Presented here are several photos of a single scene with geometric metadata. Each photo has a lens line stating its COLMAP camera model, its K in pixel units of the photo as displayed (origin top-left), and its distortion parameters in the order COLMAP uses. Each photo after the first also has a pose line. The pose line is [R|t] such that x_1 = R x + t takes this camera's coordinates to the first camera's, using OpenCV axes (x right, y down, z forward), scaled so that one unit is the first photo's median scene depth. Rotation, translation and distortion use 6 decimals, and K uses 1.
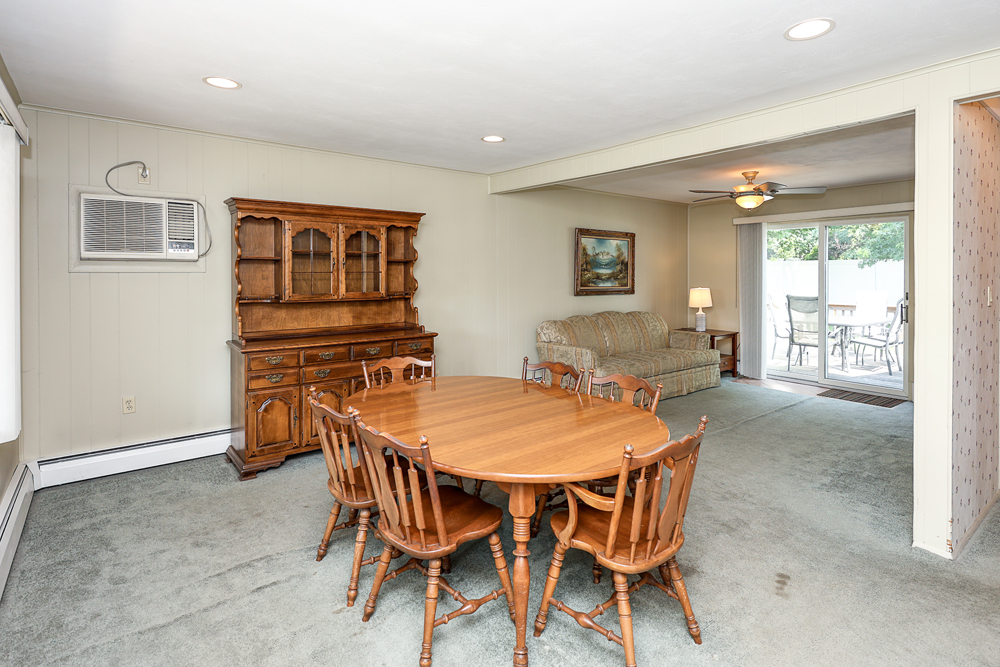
lens RADIAL K [[517.5, 0, 505.3], [0, 517.5, 273.7], [0, 0, 1]] dist [-0.001497, -0.000165]
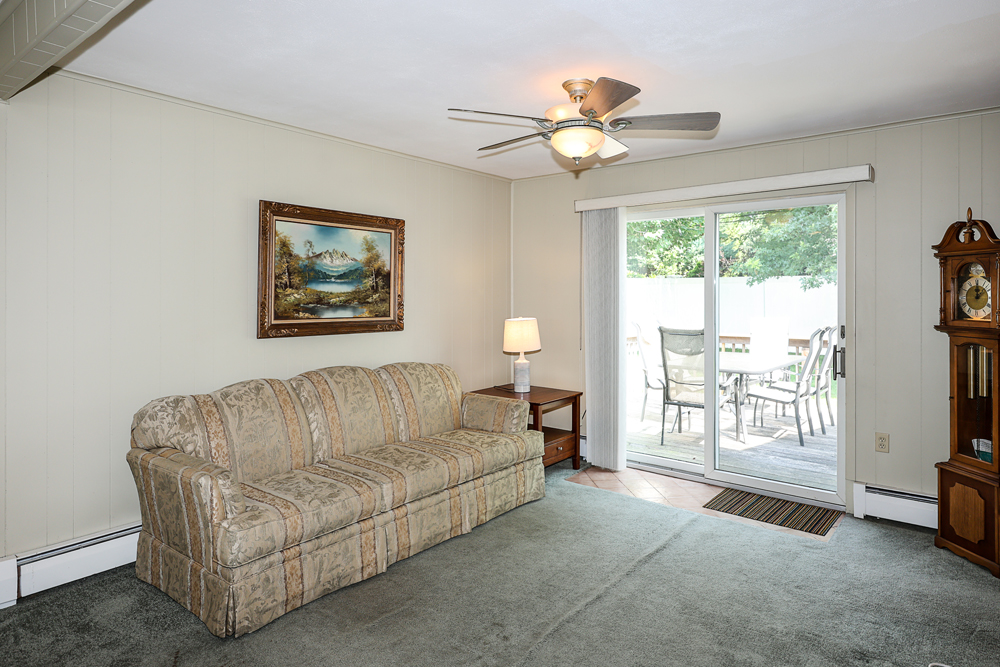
lens RADIAL K [[602.6, 0, 497.6], [0, 602.6, 295.1], [0, 0, 1]] dist [0.001886, -0.000044]
pose [[0.976295, -0.001752, 0.216439, 0.208379], [0.001352, 0.999997, 0.001999, 0.000548], [-0.216442, -0.001659, 0.976294, 0.350831]]
